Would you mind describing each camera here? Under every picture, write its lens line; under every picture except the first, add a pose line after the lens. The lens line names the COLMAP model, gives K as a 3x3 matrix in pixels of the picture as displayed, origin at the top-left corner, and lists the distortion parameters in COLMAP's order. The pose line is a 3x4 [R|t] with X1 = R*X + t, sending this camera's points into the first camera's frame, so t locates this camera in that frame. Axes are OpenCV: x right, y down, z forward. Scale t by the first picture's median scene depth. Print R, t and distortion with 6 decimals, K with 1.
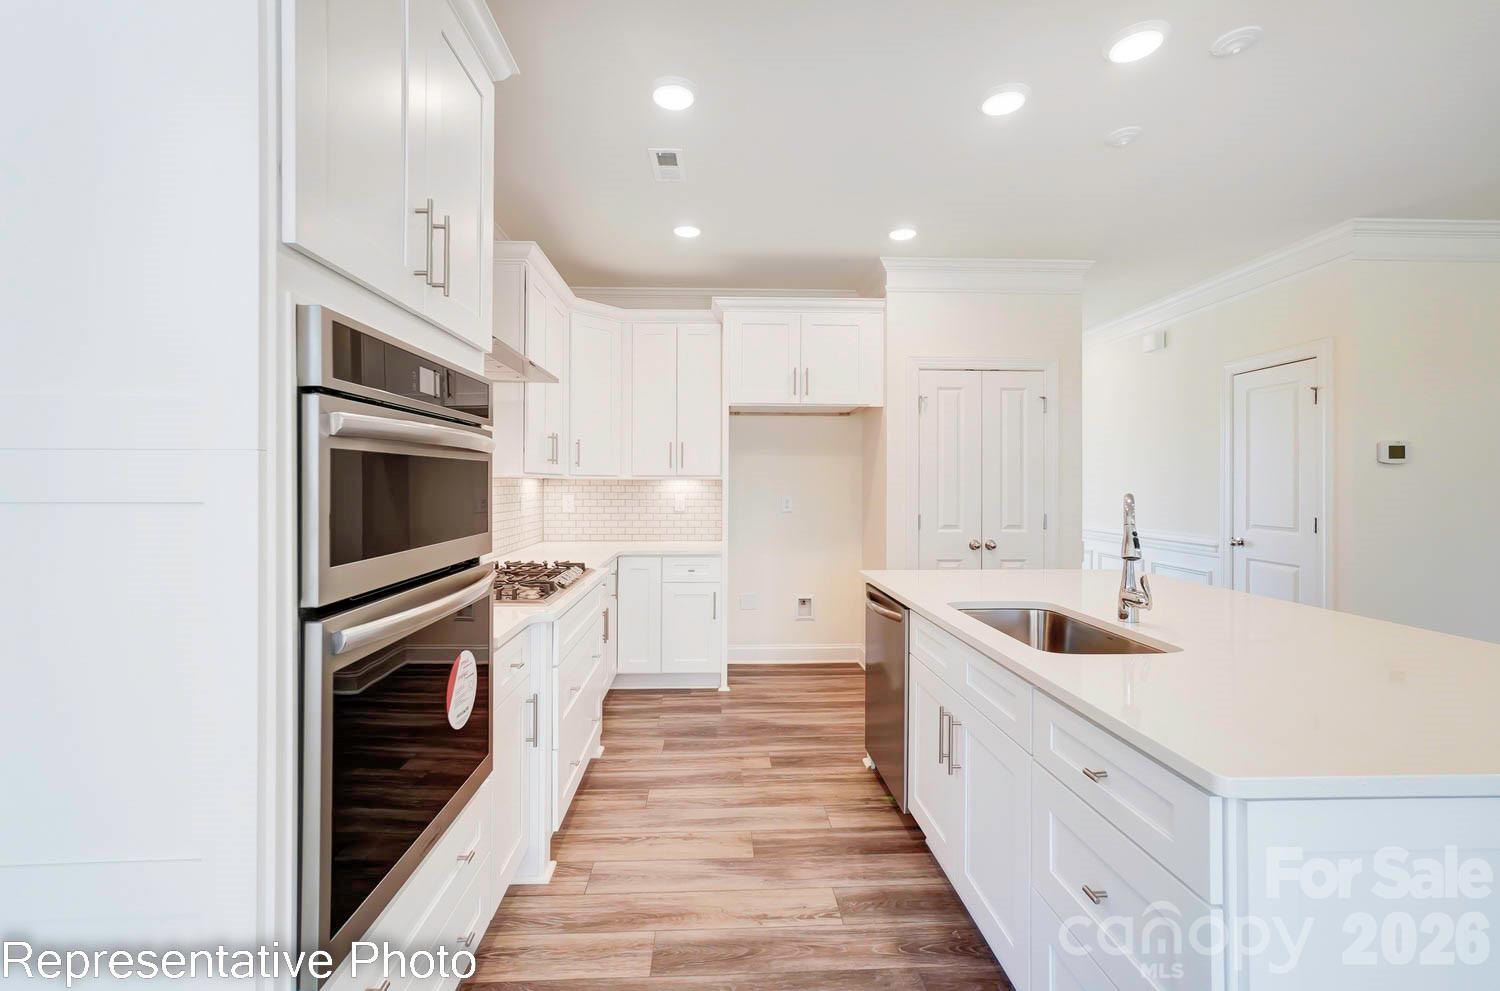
lens RADIAL K [[655.0, 0, 737.1], [0, 655.0, 485.8], [0, 0, 1]] dist [-0.008909, 0.008481]
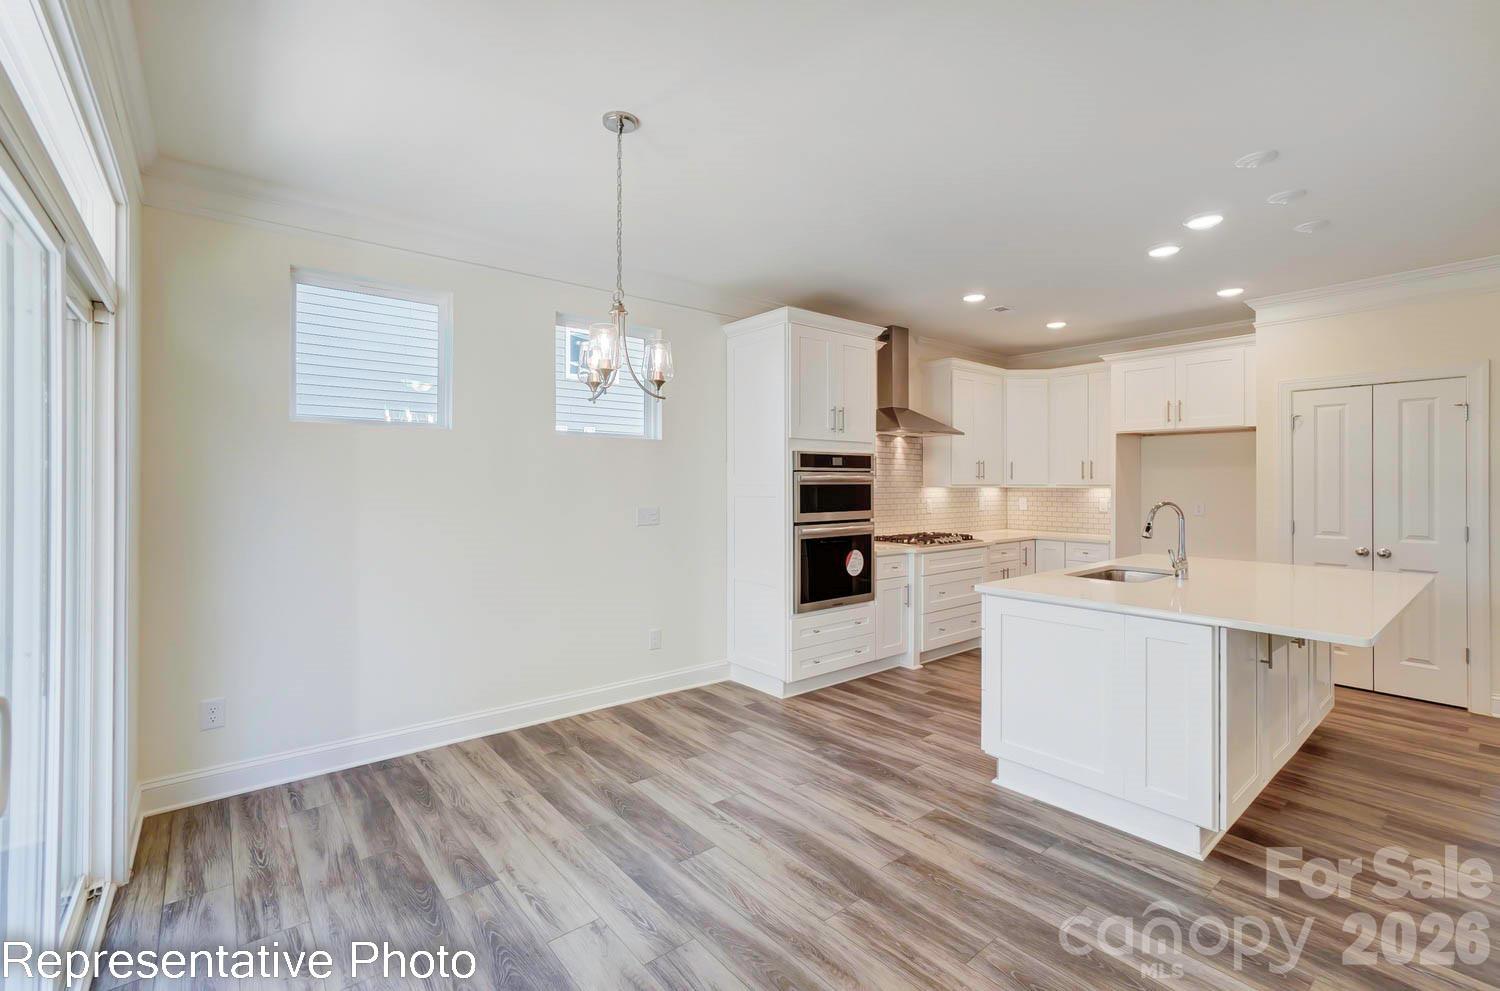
lens RADIAL K [[655.0, 0, 747.9], [0, 655.0, 474.6], [0, 0, 1]] dist [-0.008909, 0.008481]
pose [[0.613706, -0.011348, -0.789453, 0.674856], [-0.003373, 0.999850, -0.016995, -0.014157], [0.789527, 0.013093, 0.613576, -0.495955]]
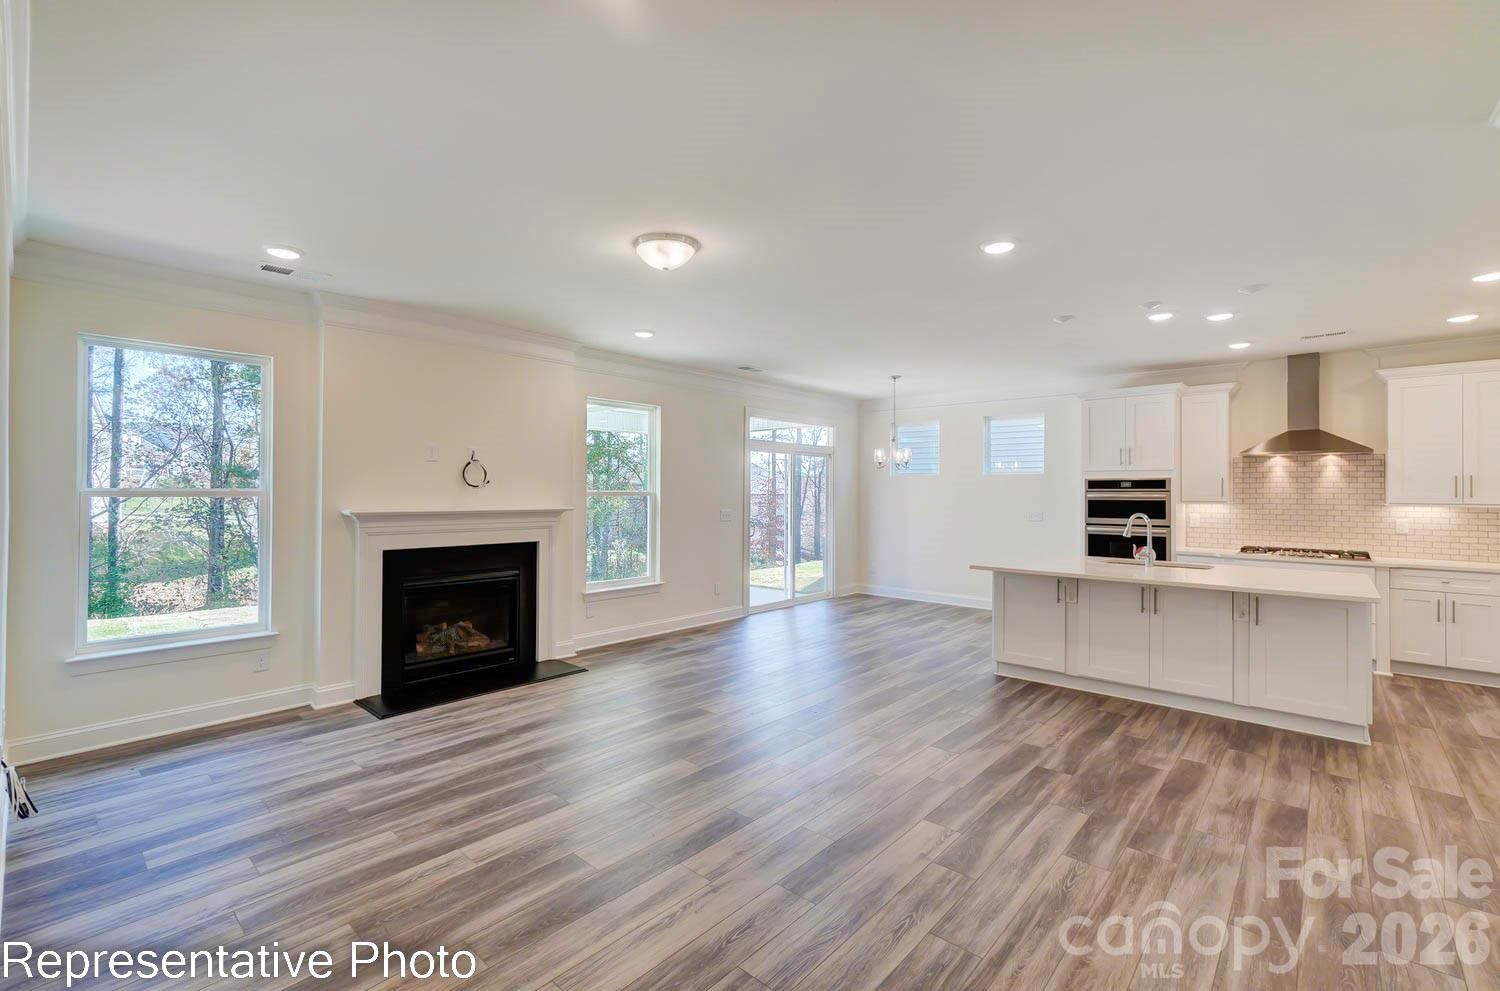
lens RADIAL K [[655.0, 0, 745.8], [0, 655.0, 490.7], [0, 0, 1]] dist [-0.008909, 0.008481]
pose [[-0.688844, -0.009738, -0.724845, 1.823323], [-0.010475, 0.999939, -0.003479, -0.025687], [0.724834, 0.005197, -0.688904, 0.847139]]
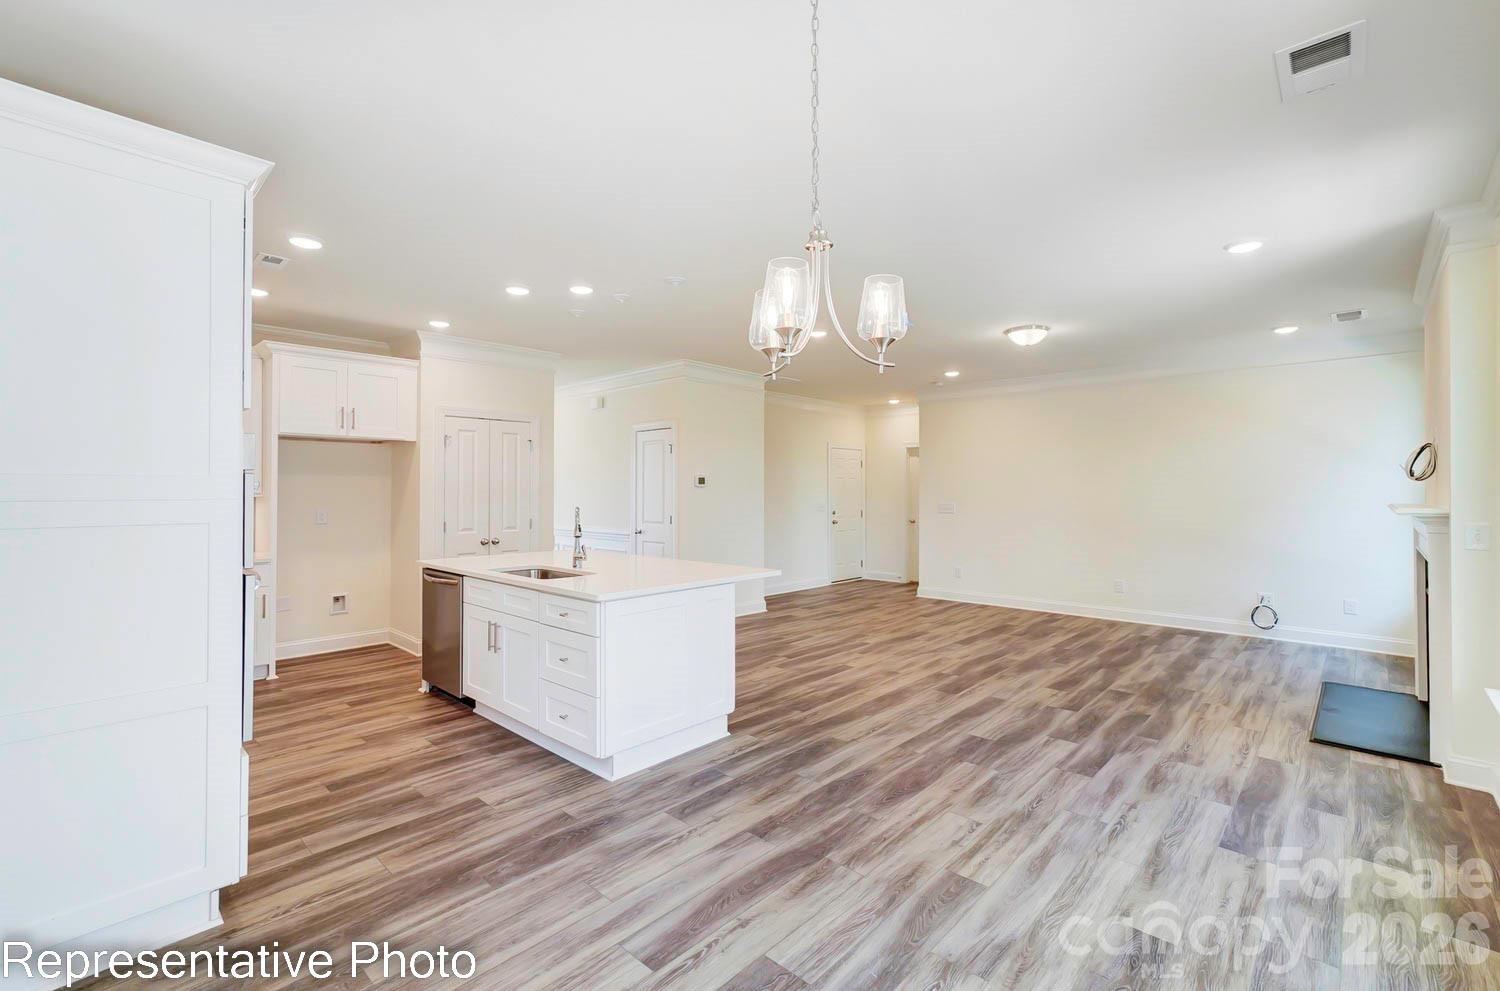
lens RADIAL K [[655.0, 0, 741.8], [0, 655.0, 479.7], [0, 0, 1]] dist [-0.008909, 0.008481]
pose [[0.715540, 0.010037, 0.698500, -0.268836], [0.004374, 0.999813, -0.018847, -0.017469], [-0.698558, 0.016541, 0.715362, -0.476241]]
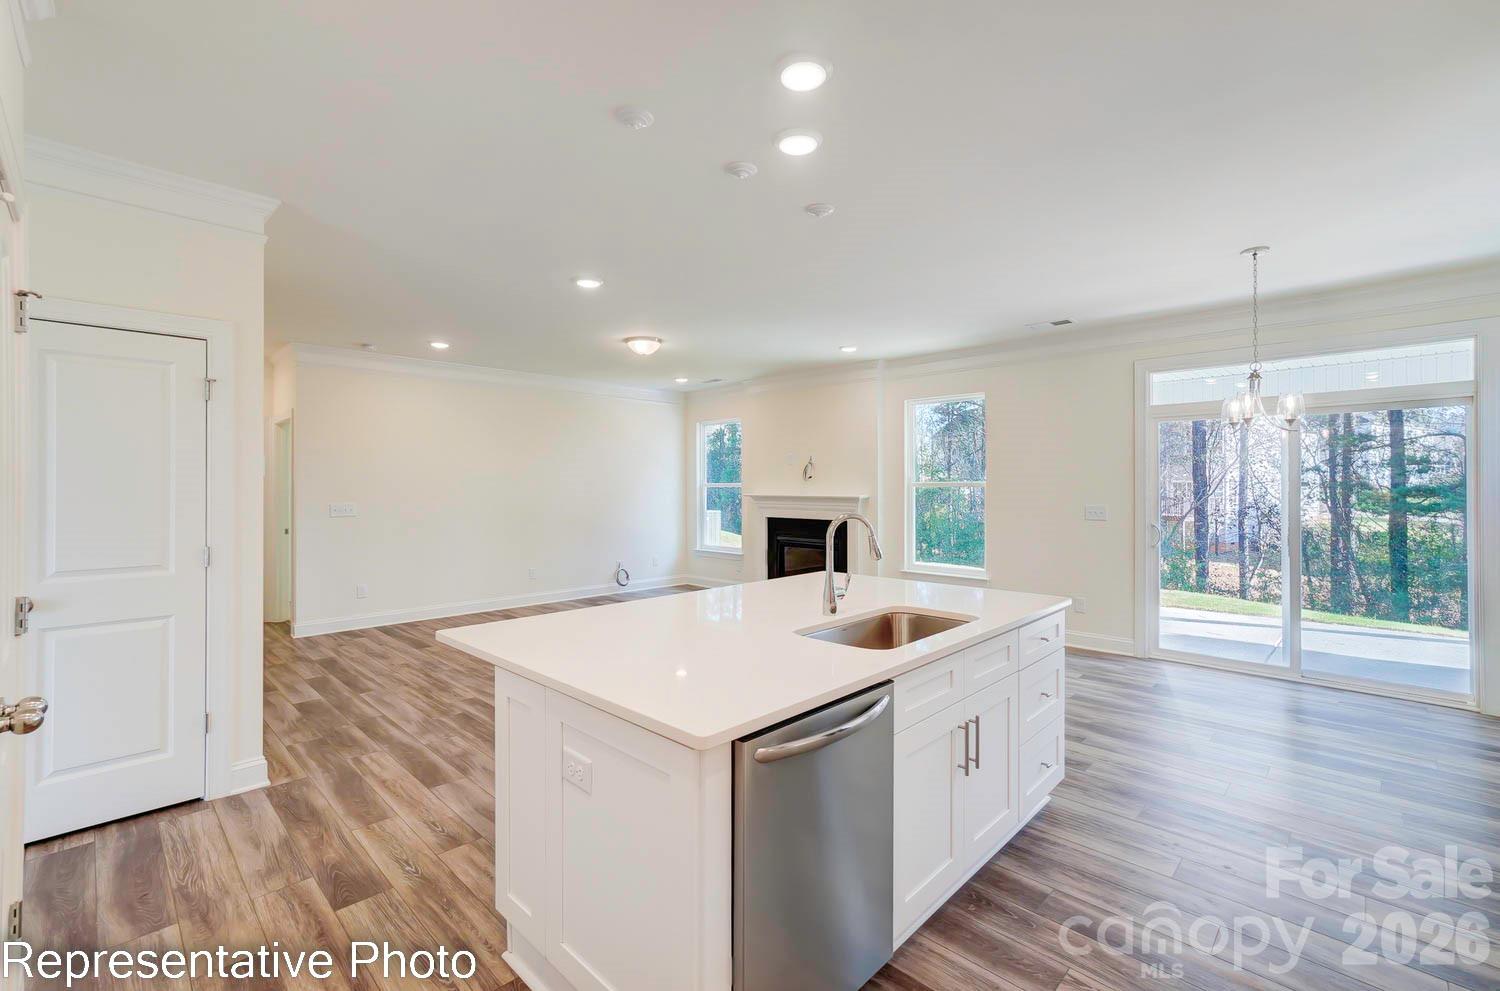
lens RADIAL K [[655.0, 0, 735.5], [0, 655.0, 475.0], [0, 0, 1]] dist [-0.008909, 0.008481]
pose [[-0.683214, 0.013491, 0.730094, -0.113661], [0.003025, 0.999873, -0.015645, -0.021677], [-0.730212, -0.008480, -0.683168, 1.078198]]
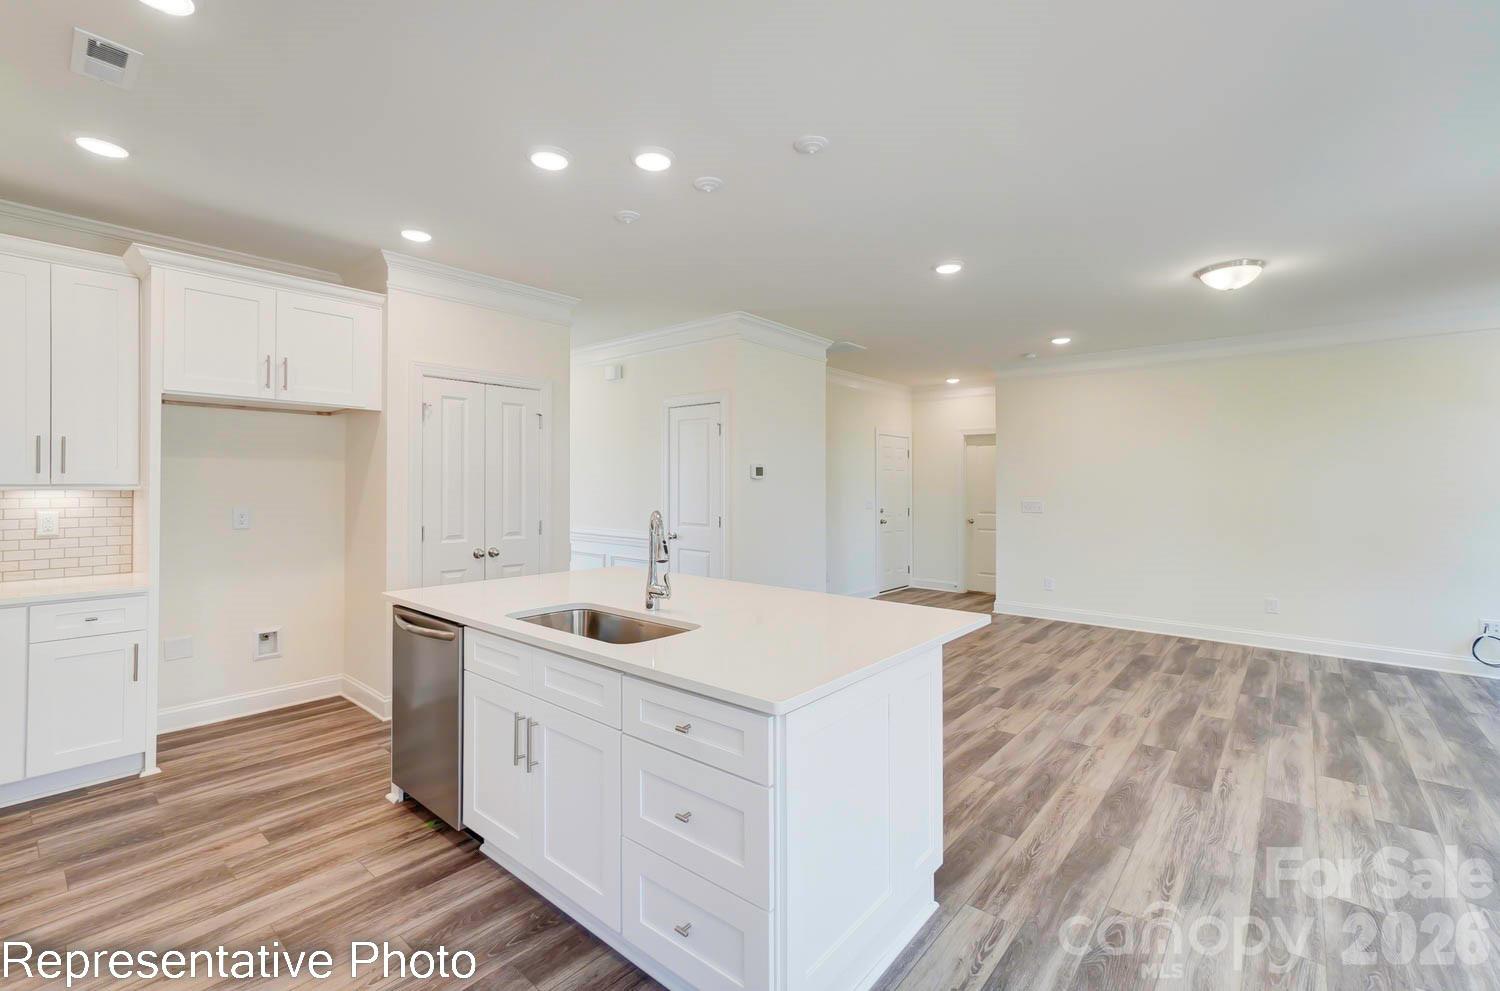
lens RADIAL K [[655.0, 0, 742.6], [0, 655.0, 481.9], [0, 0, 1]] dist [-0.008909, 0.008481]
pose [[0.683221, 0.004444, 0.730198, -0.119769], [-0.001893, 0.999989, -0.004315, -0.020366], [-0.730209, 0.001566, 0.683222, -0.003492]]
